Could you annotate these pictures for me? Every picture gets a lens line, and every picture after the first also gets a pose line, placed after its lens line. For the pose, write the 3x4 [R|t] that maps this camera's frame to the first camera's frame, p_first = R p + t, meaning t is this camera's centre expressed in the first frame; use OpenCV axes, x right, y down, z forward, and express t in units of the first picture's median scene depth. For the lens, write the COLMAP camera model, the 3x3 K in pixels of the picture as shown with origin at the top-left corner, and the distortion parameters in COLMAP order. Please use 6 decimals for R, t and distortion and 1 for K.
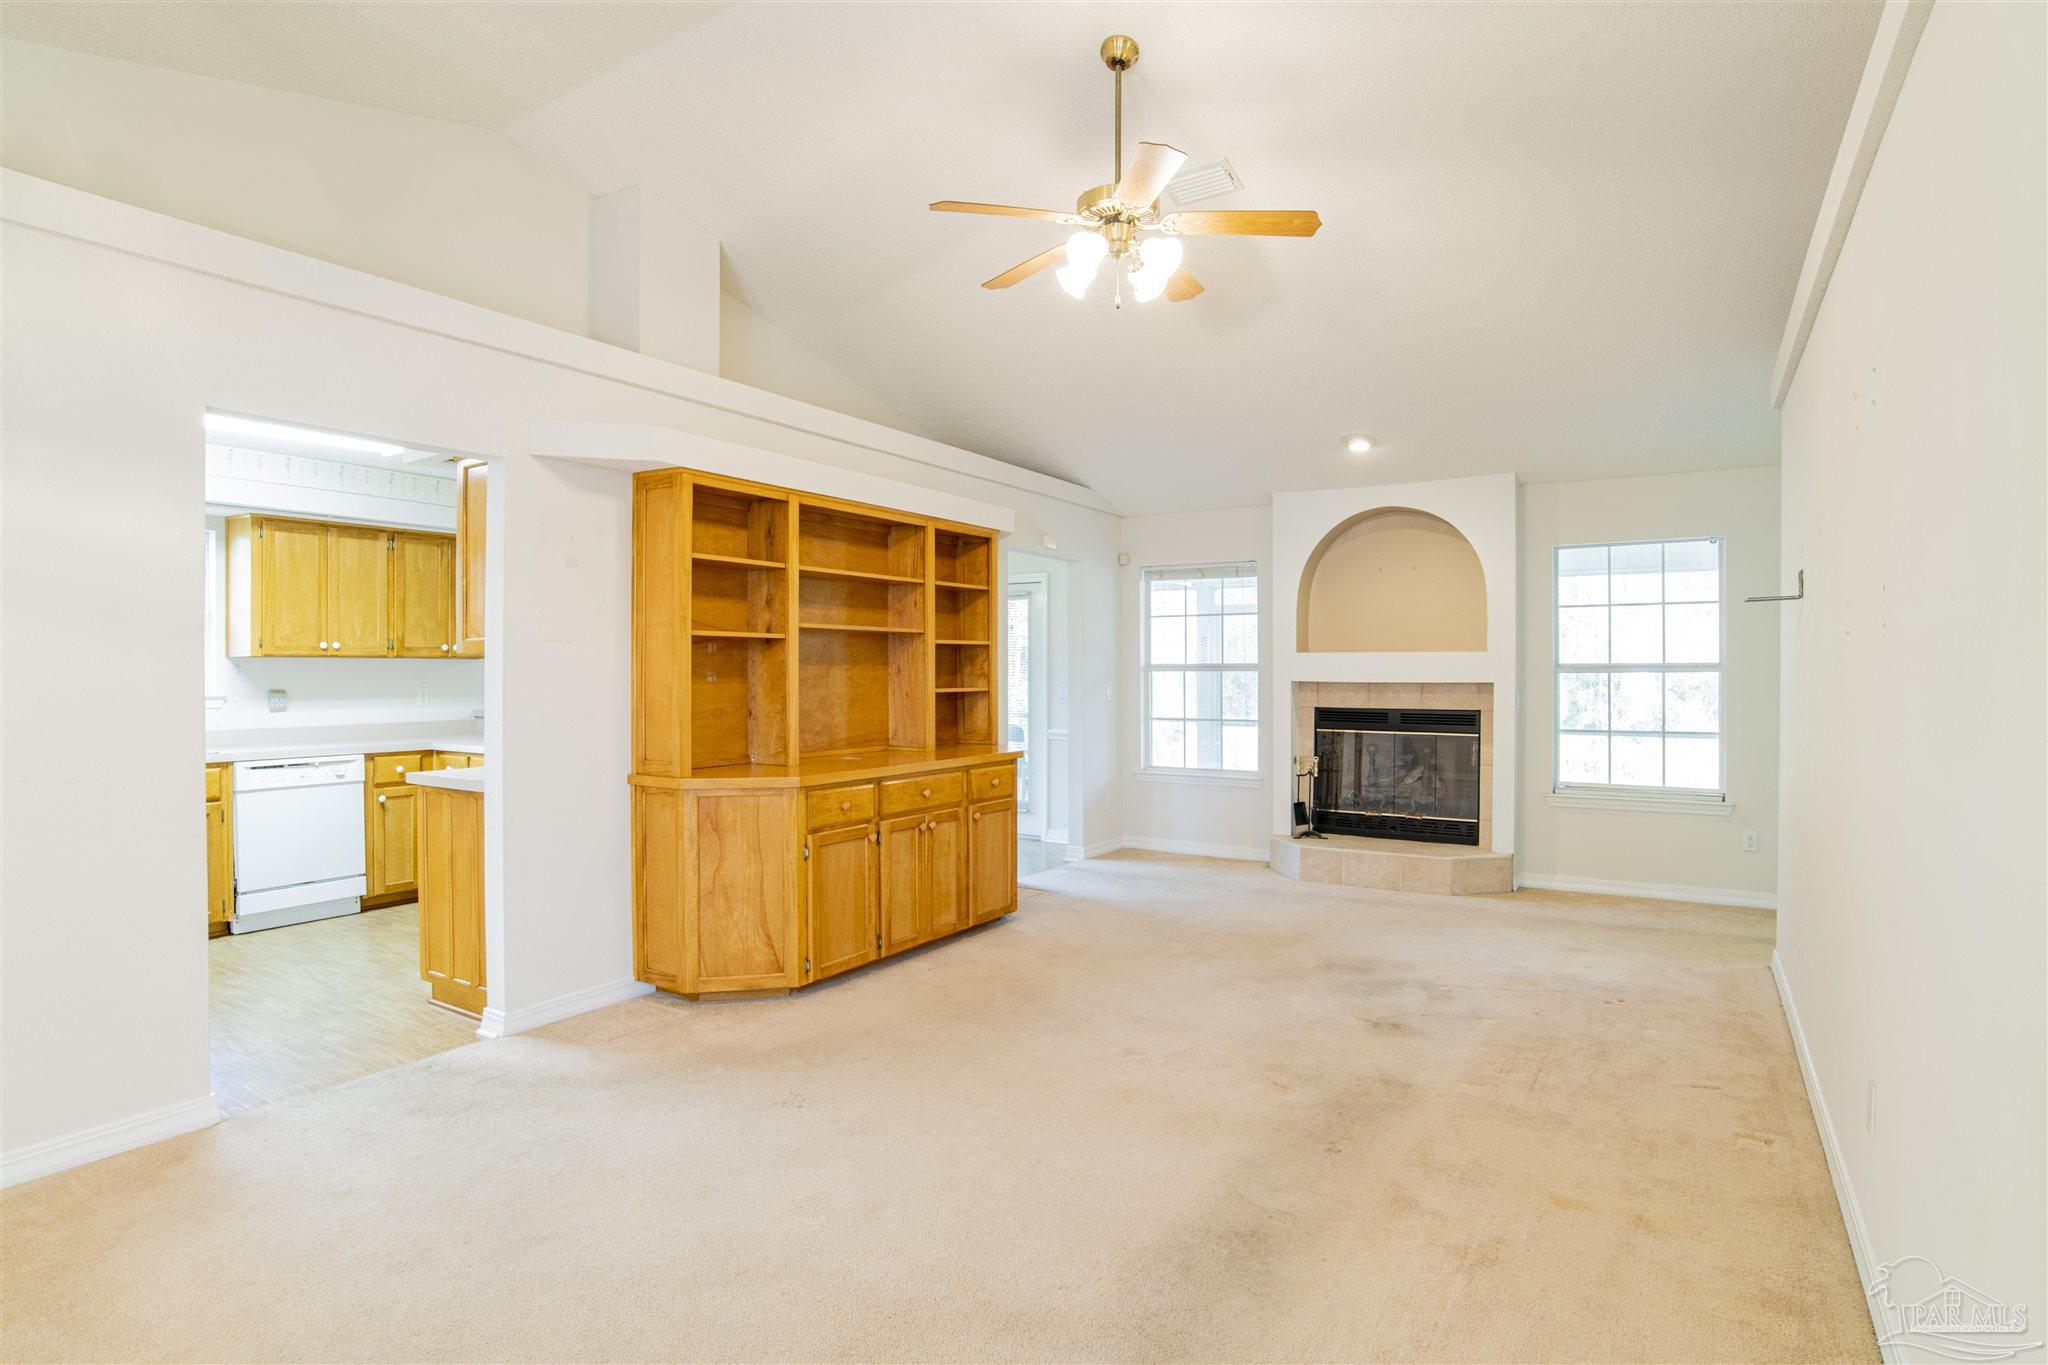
lens RADIAL K [[1050.3, 0, 1031.2], [0, 1050.3, 673.8], [0, 0, 1]] dist [-0.066078, 0.026087]
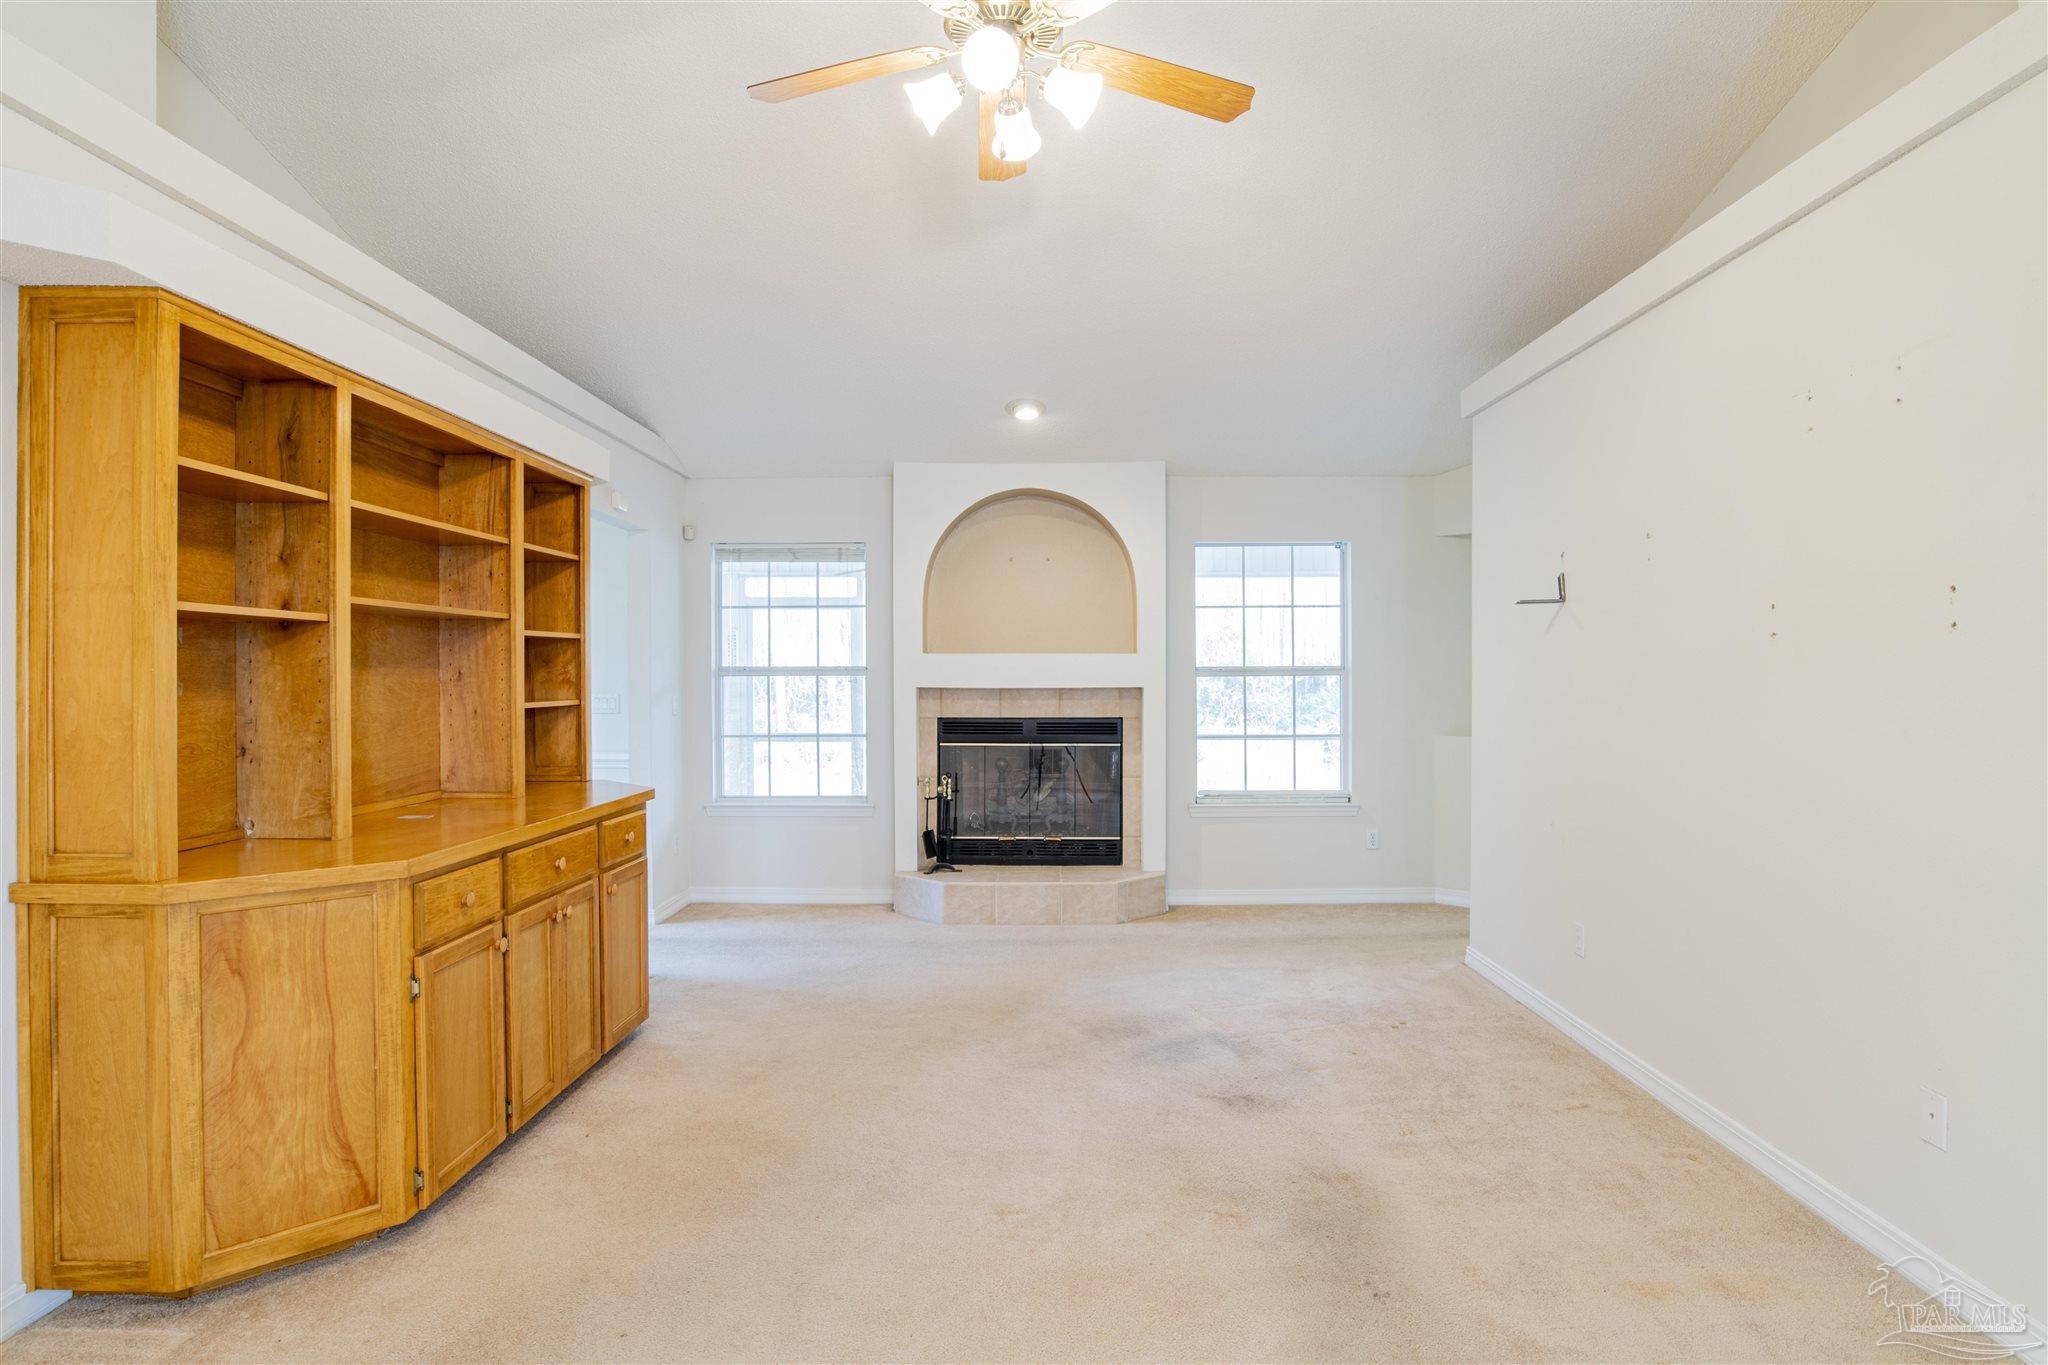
lens RADIAL K [[1127.9, 0, 1027.1], [0, 1127.9, 676.7], [0, 0, 1]] dist [-0.064269, 0.029808]
pose [[0.851033, -0.003301, 0.525101, -0.219324], [0.004281, 0.999991, -0.000651, -0.000891], [-0.525094, 0.002802, 0.851039, 0.261825]]
